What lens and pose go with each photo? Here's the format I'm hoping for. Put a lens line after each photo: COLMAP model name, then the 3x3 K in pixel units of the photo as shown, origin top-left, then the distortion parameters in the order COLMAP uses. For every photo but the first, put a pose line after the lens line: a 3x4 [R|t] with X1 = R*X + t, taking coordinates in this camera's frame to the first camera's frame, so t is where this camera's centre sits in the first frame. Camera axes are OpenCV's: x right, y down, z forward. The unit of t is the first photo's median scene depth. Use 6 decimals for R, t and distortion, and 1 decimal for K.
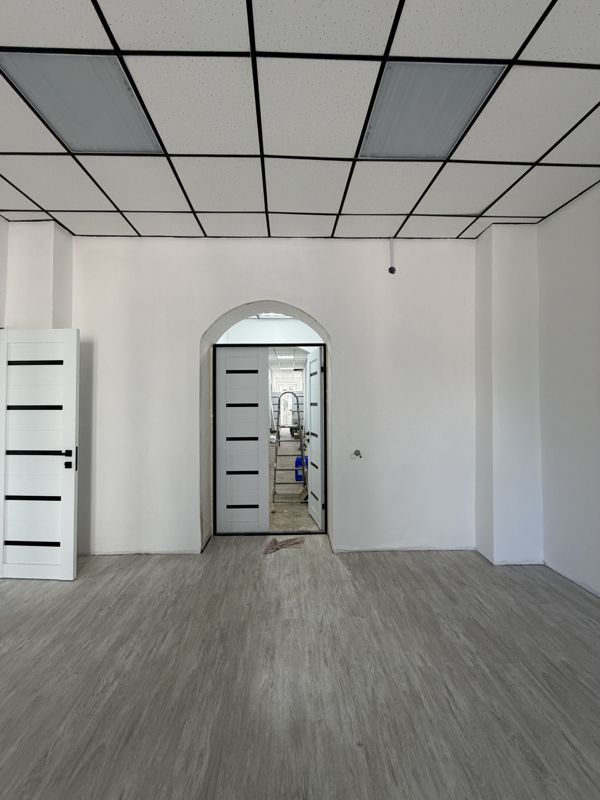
lens RADIAL K [[317.6, 0, 298.5], [0, 317.6, 396.7], [0, 0, 1]] dist [0.000889, -0.000250]
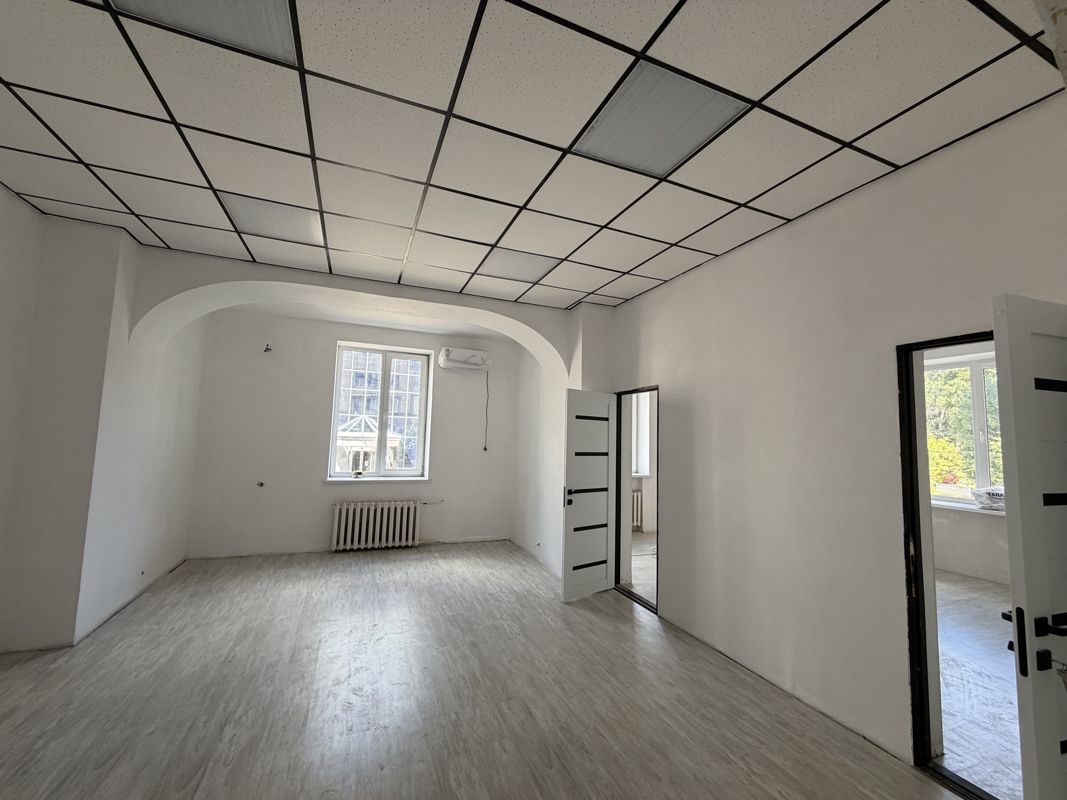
lens RADIAL K [[423.6, 0, 530.0], [0, 423.6, 401.0], [0, 0, 1]] dist [0.000889, -0.000250]
pose [[-0.938811, -0.053579, -0.340241, 0.015465], [-0.020369, 0.994735, -0.100441, -0.019110], [0.343831, -0.087365, -0.934959, 1.246632]]
